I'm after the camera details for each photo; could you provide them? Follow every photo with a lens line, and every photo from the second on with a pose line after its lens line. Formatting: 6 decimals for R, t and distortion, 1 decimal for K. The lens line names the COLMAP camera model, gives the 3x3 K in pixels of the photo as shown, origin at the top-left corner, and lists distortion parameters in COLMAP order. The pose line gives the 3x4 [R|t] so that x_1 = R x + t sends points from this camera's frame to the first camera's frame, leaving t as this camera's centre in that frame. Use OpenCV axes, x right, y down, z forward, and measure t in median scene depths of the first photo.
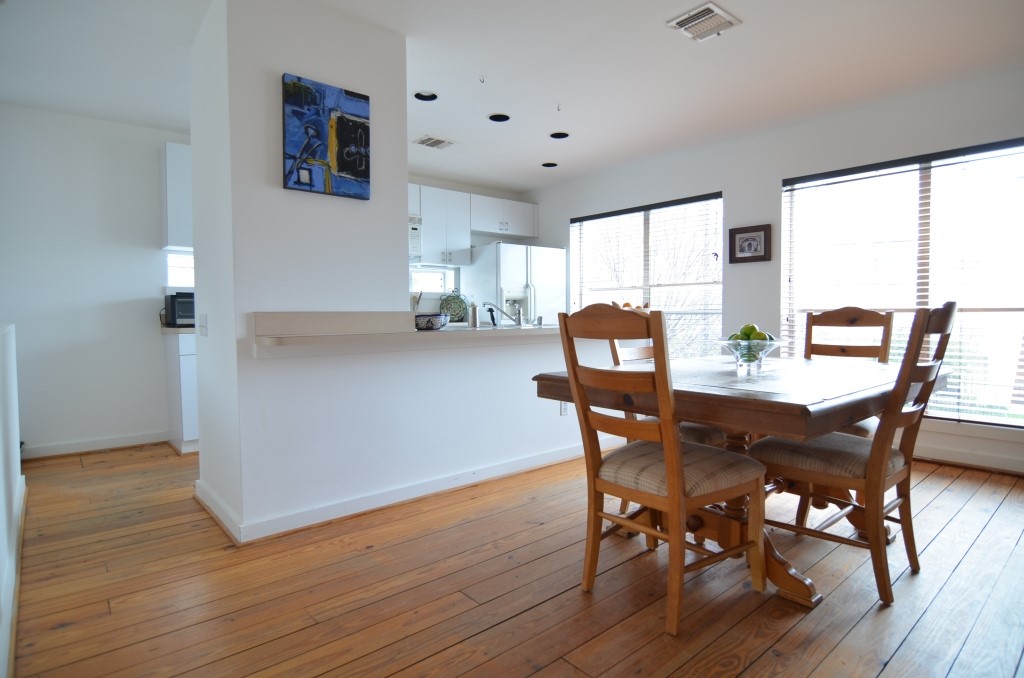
lens RADIAL K [[549.2, 0, 515.5], [0, 549.2, 338.9], [0, 0, 1]] dist [0.000234, 0.000413]
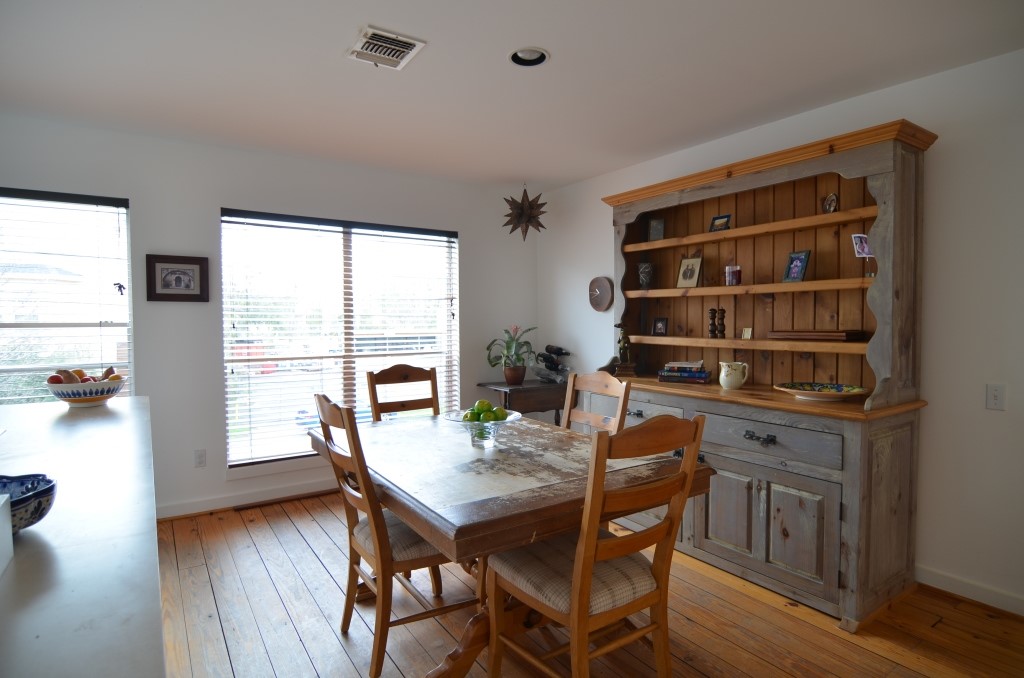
lens RADIAL K [[549.2, 0, 518.9], [0, 549.2, 339.5], [0, 0, 1]] dist [0.000234, 0.000413]
pose [[0.105610, -0.033443, 0.993845, -0.358895], [0.044313, 0.998600, 0.028895, -0.104108], [-0.993420, 0.040989, 0.106944, 0.525419]]
